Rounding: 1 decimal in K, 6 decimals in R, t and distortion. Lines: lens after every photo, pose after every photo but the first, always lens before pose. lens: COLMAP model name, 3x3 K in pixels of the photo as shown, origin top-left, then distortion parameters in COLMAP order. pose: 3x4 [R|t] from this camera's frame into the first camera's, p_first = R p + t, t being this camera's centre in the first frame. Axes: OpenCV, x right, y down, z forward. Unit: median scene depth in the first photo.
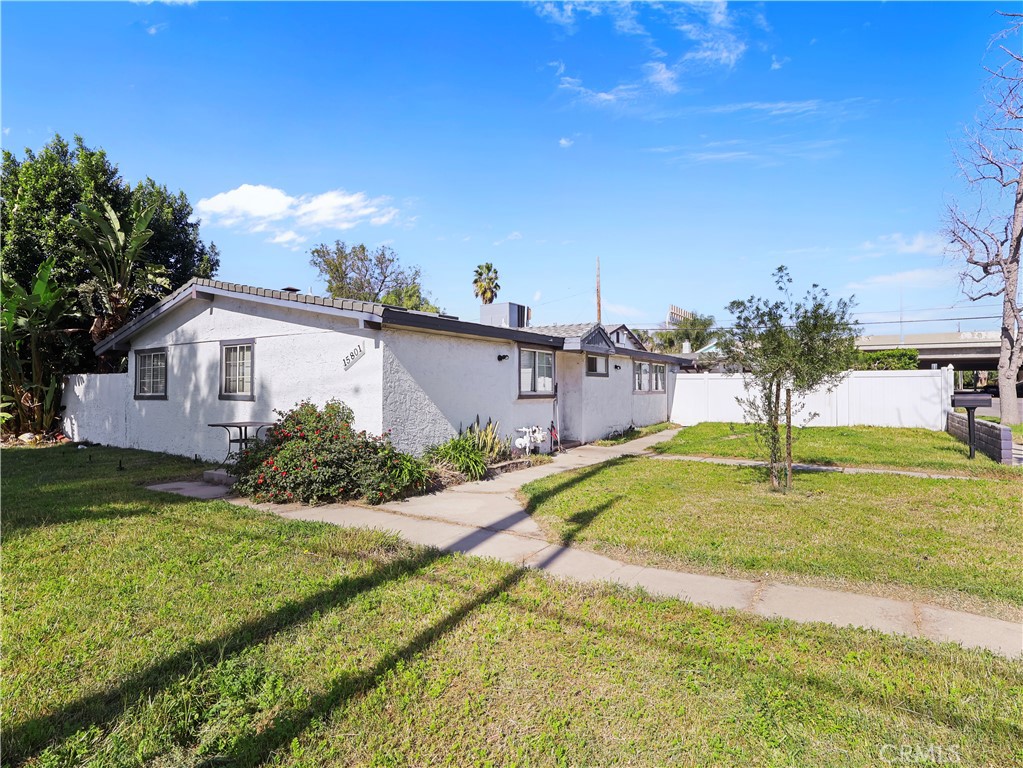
lens RADIAL K [[539.6, 0, 507.2], [0, 539.6, 382.0], [0, 0, 1]] dist [-0.003184, 0.003971]
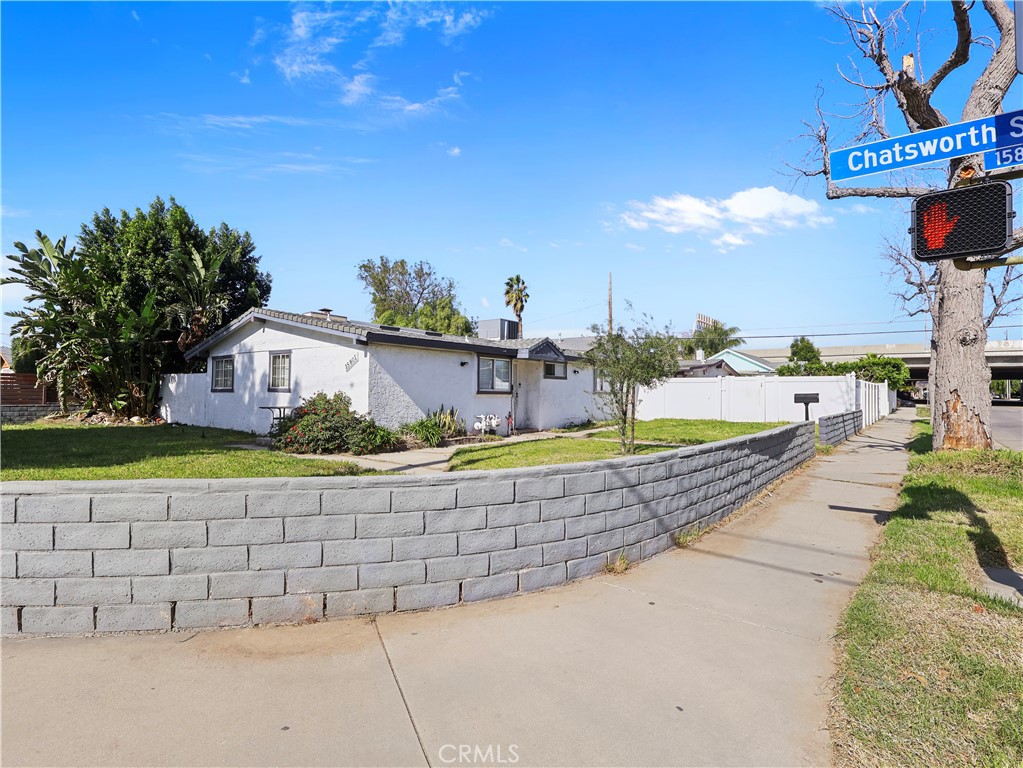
lens RADIAL K [[539.6, 0, 515.3], [0, 539.6, 383.9], [0, 0, 1]] dist [-0.003184, 0.003971]
pose [[0.996869, 0.009324, -0.078520, 0.178607], [-0.009837, 0.999933, -0.006145, 0.010528], [0.078457, 0.006898, 0.996894, -0.289271]]
